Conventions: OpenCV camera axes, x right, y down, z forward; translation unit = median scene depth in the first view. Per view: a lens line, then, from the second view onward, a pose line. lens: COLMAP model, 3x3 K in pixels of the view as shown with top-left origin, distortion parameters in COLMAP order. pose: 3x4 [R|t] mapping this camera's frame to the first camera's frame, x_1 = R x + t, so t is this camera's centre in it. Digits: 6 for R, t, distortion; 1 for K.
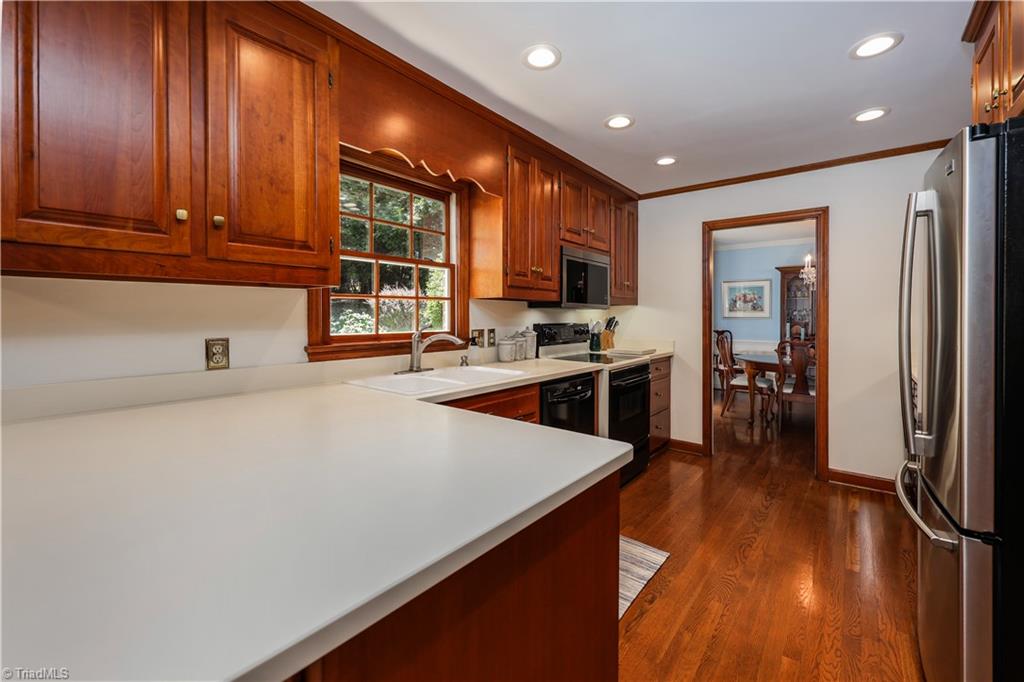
lens RADIAL K [[426.6, 0, 524.2], [0, 426.6, 321.5], [0, 0, 1]] dist [-0.002518, 0.000682]
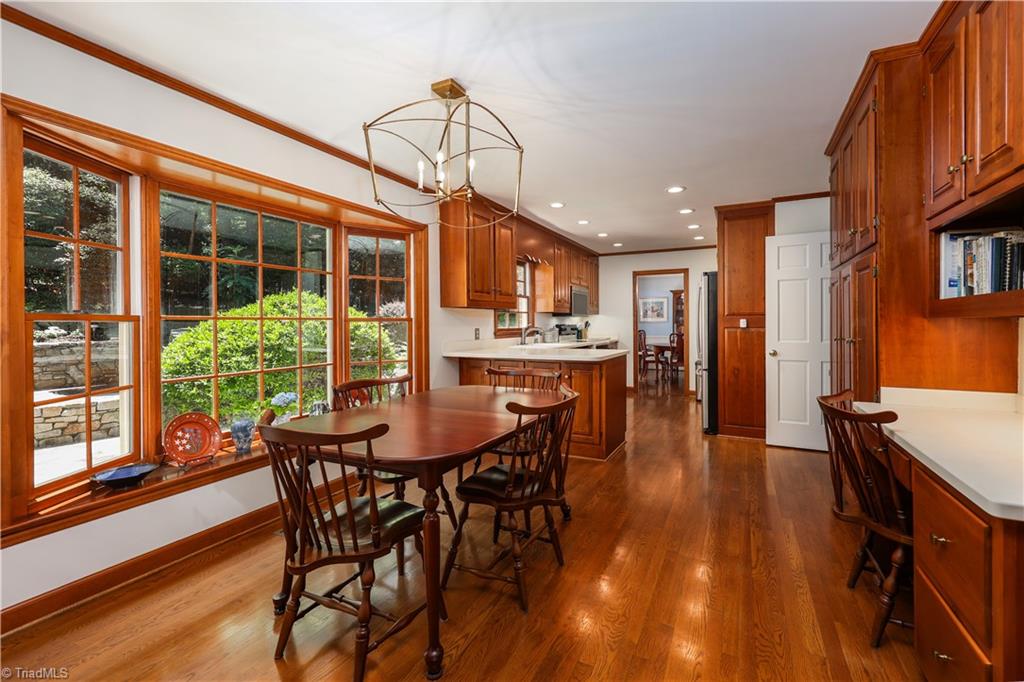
lens RADIAL K [[426.6, 0, 513.5], [0, 426.6, 331.9], [0, 0, 1]] dist [-0.002518, 0.000682]
pose [[0.985750, -0.006488, 0.168094, -0.432157], [0.004557, 0.999919, 0.011873, 0.013718], [-0.168157, -0.010938, 0.985700, -0.794333]]
